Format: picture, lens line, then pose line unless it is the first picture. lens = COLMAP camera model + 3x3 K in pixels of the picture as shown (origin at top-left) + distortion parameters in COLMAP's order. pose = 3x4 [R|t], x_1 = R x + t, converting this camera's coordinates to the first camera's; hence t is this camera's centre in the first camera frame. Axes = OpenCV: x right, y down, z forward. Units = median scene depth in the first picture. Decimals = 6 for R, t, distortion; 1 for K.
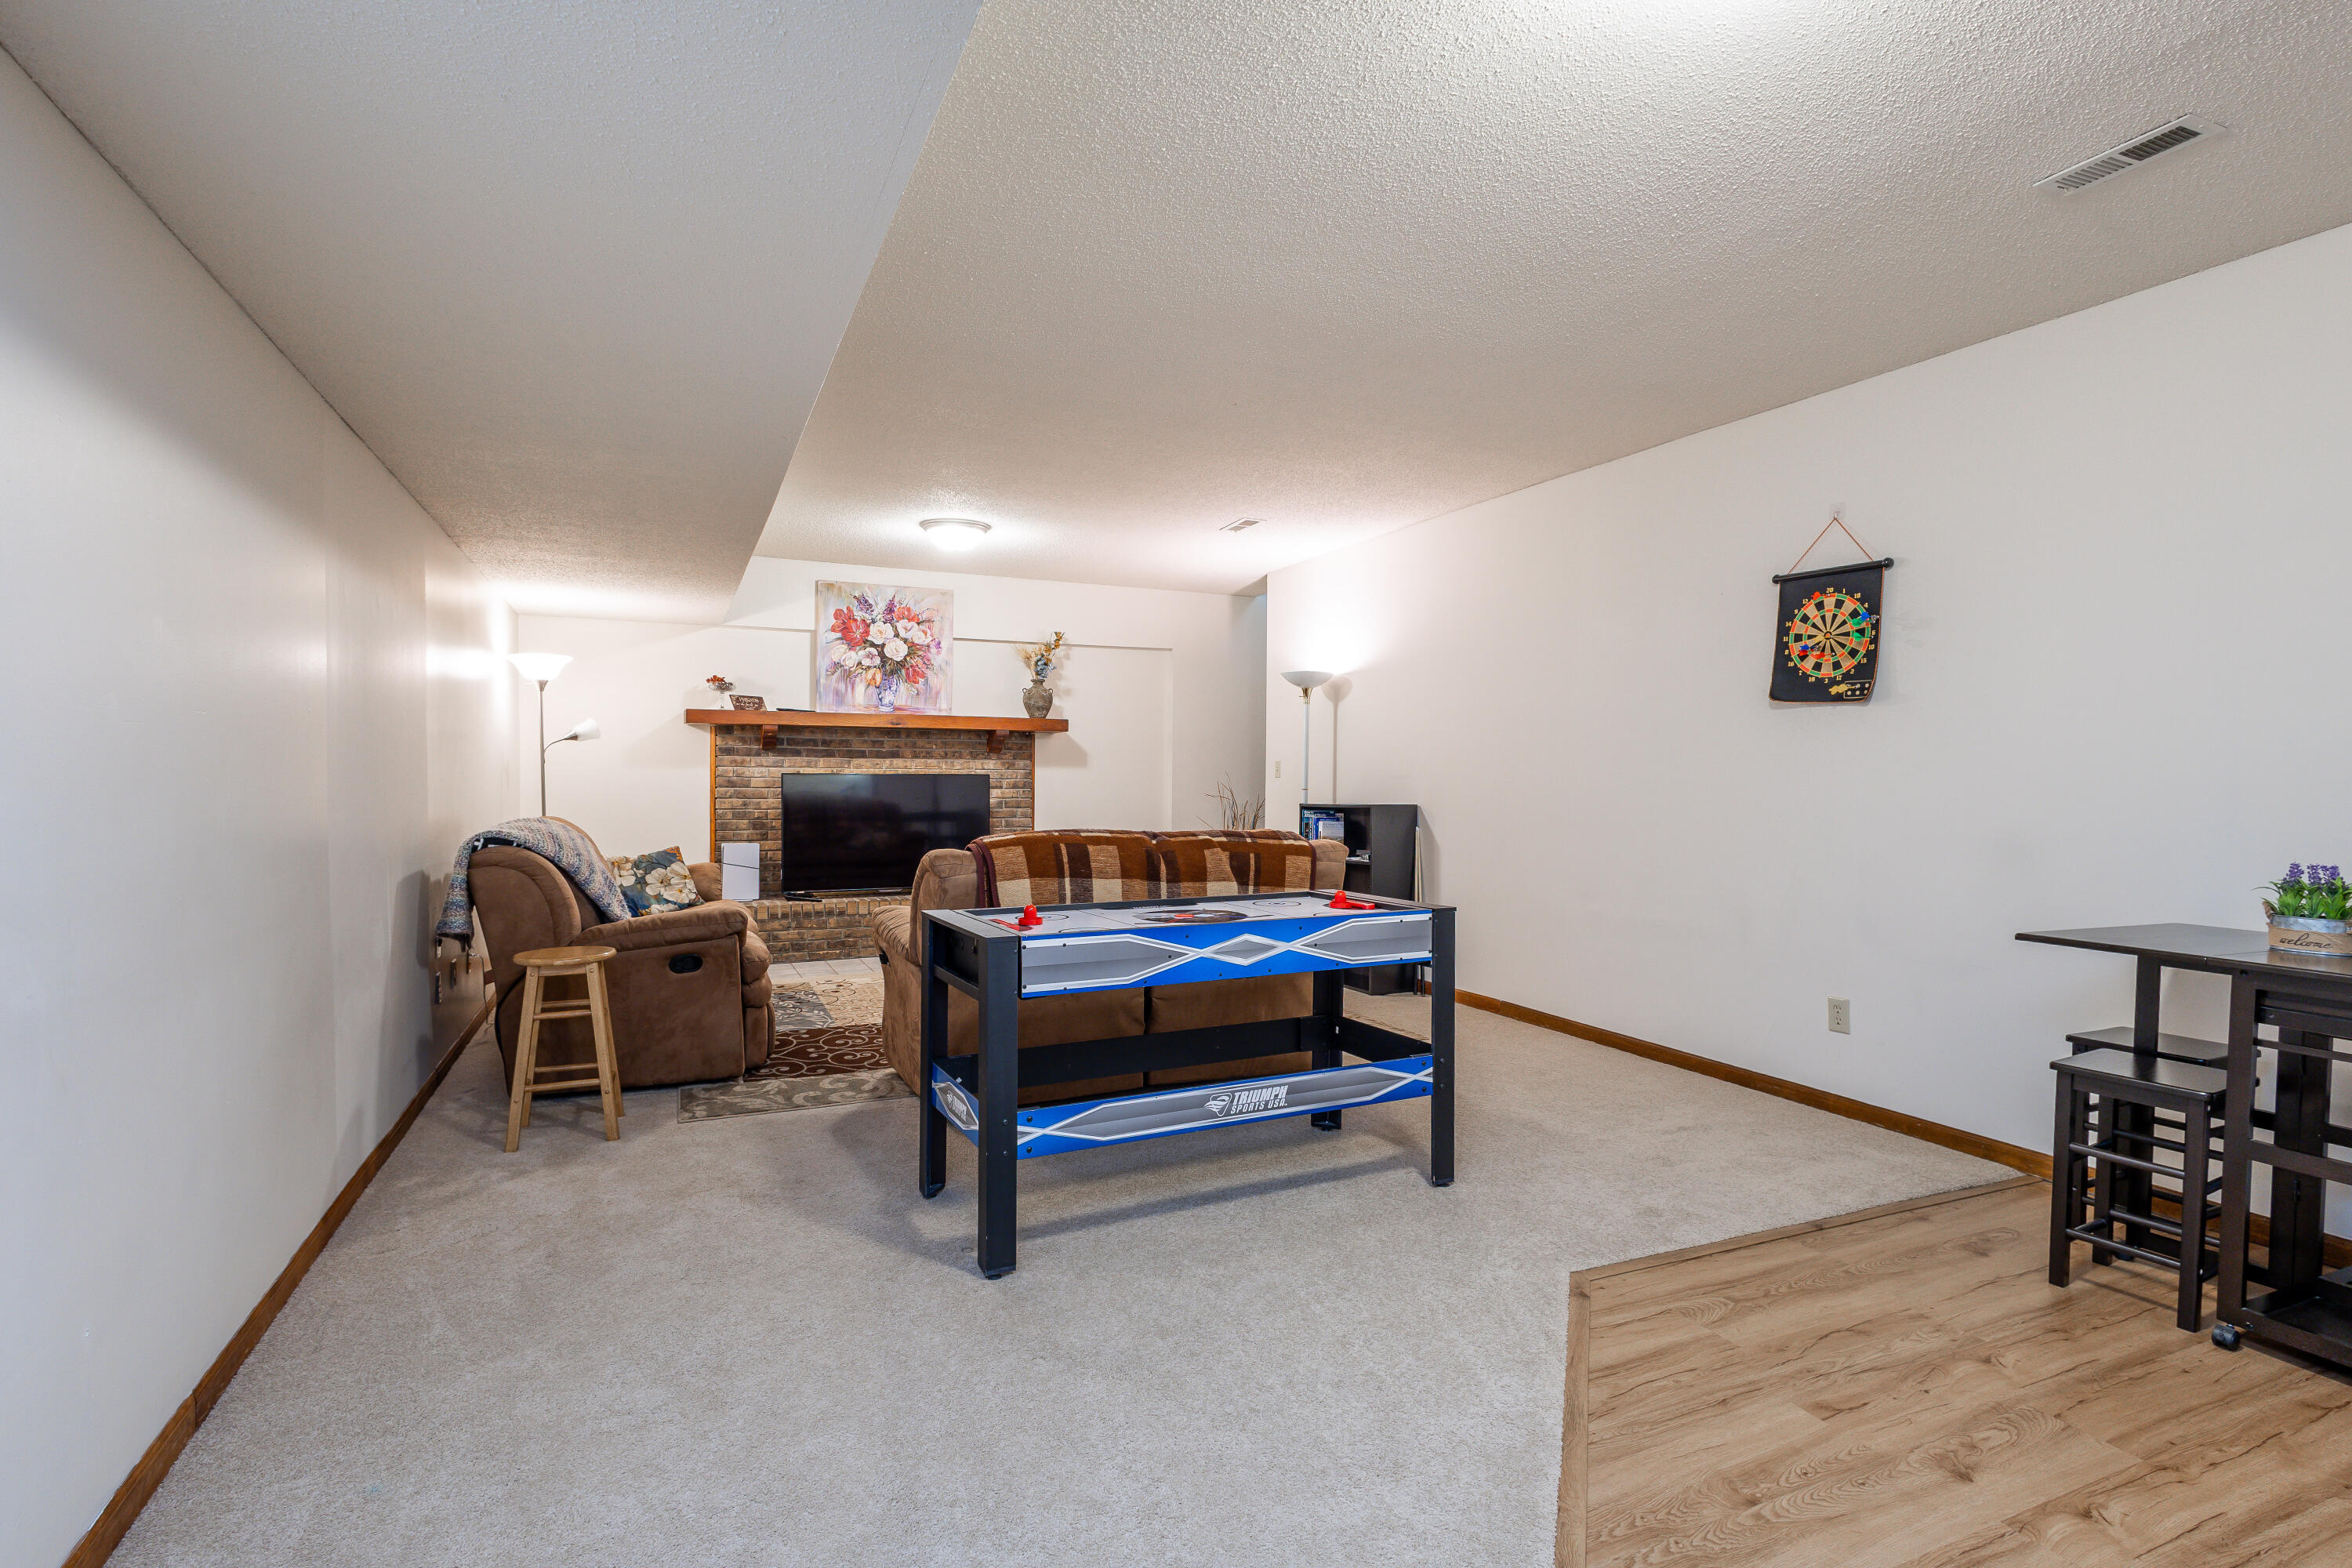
lens RADIAL K [[1151.5, 0, 1143.4], [0, 1151.5, 791.4], [0, 0, 1]] dist [0.000032, 0.000233]
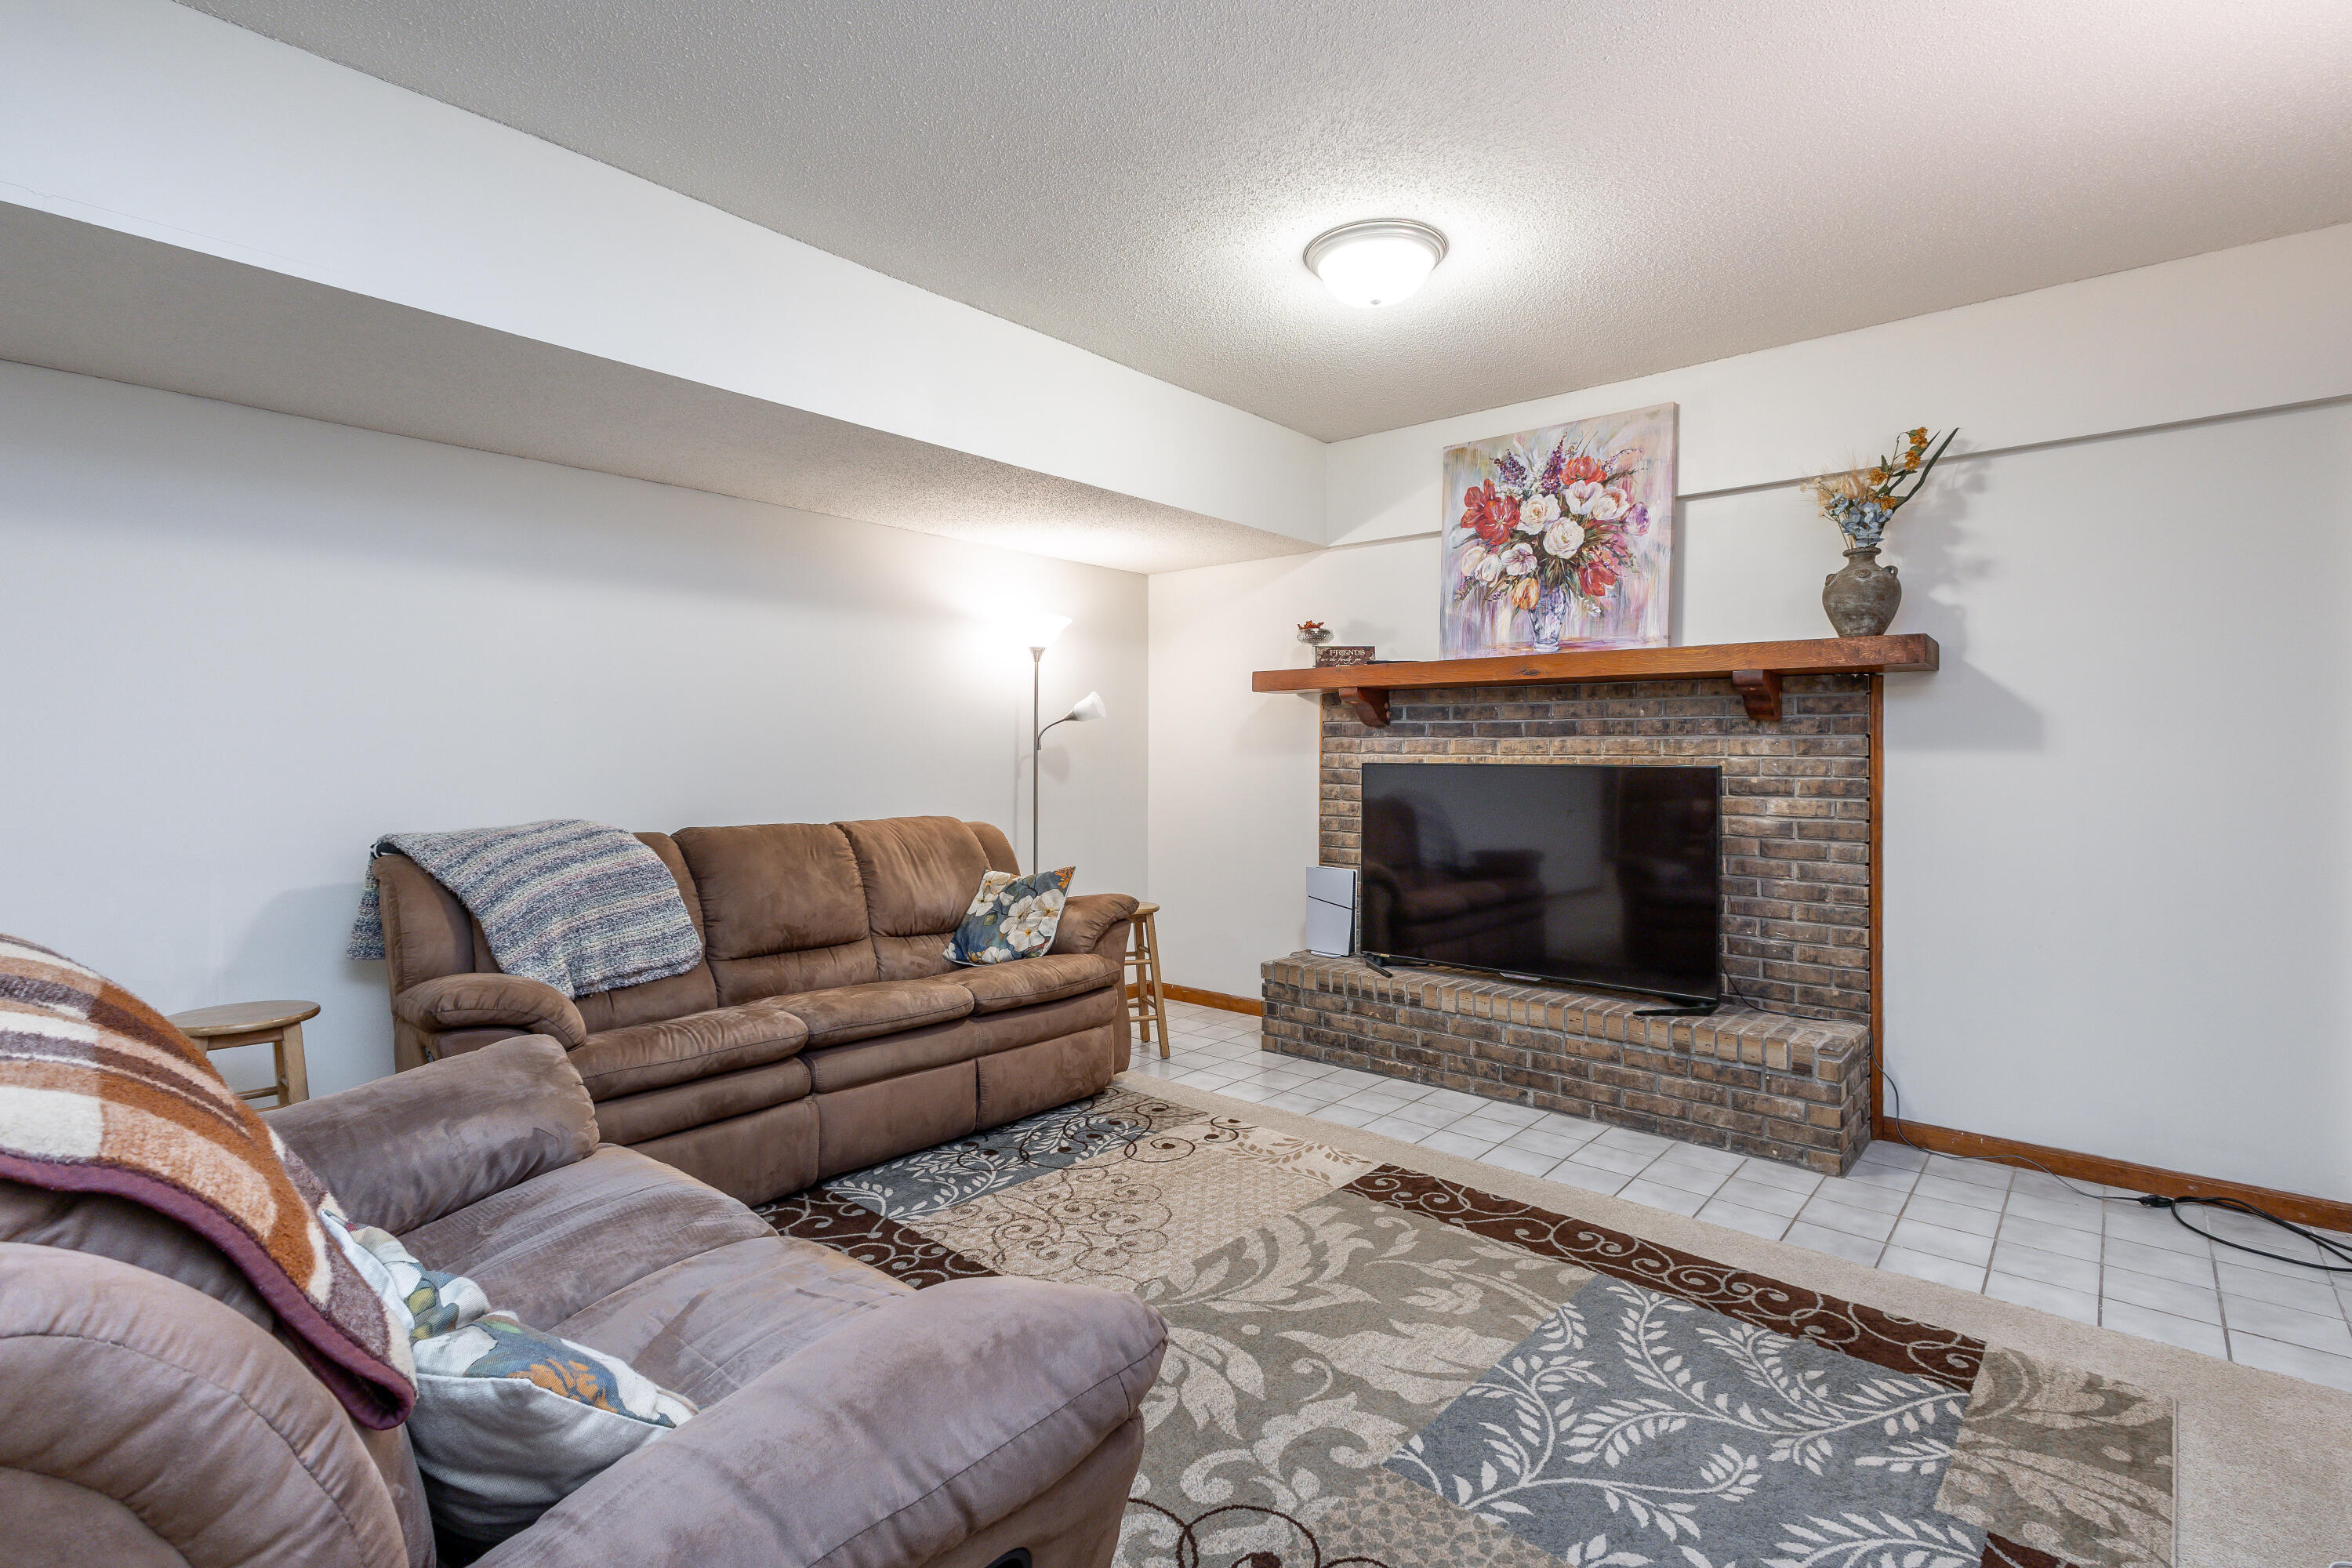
lens RADIAL K [[1110.6, 0, 1165.3], [0, 1110.6, 749.8], [0, 0, 1]] dist [0.003680, 0.000519]
pose [[0.434967, -0.011231, -0.900377, 0.186037], [-0.016829, 0.999646, -0.020599, -0.008259], [0.900289, 0.024112, 0.434624, 0.620725]]
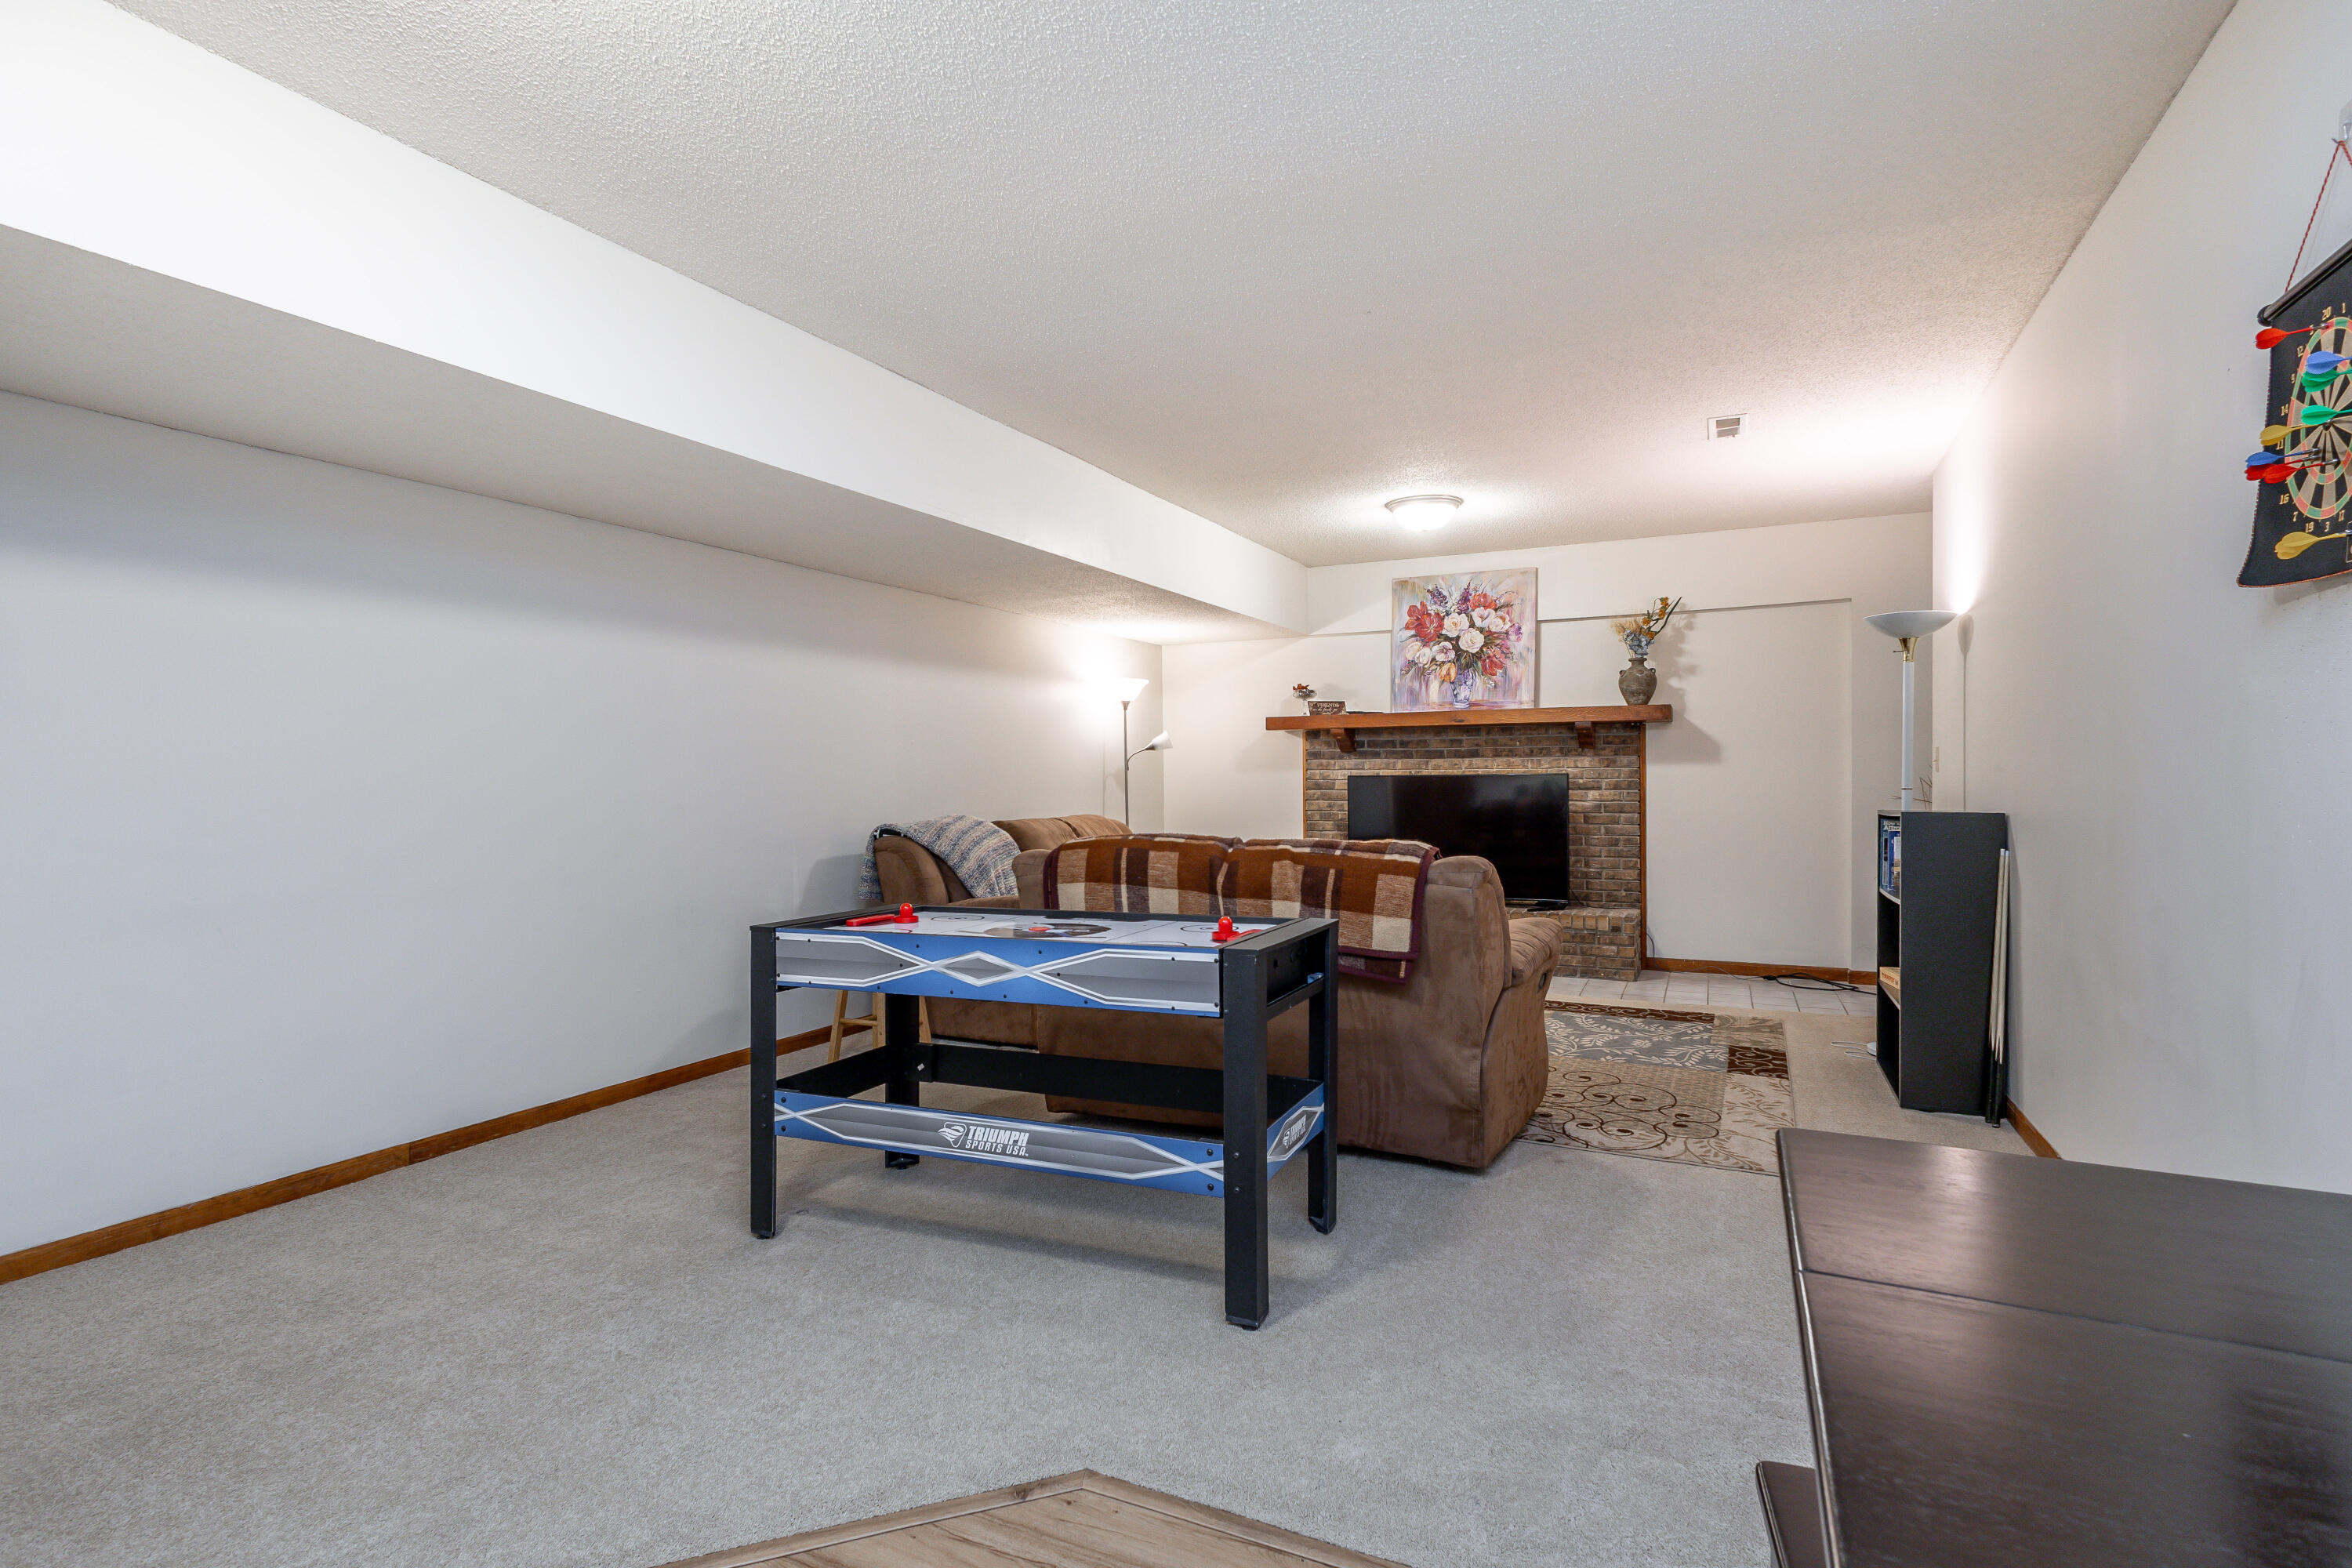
lens RADIAL K [[1151.5, 0, 1143.4], [0, 1151.5, 791.4], [0, 0, 1]] dist [0.000032, 0.000233]
pose [[0.643448, -0.004294, -0.765478, 0.337668], [0.002501, 0.999991, -0.003507, 0.001133], [0.765485, 0.000342, 0.643453, 0.205346]]
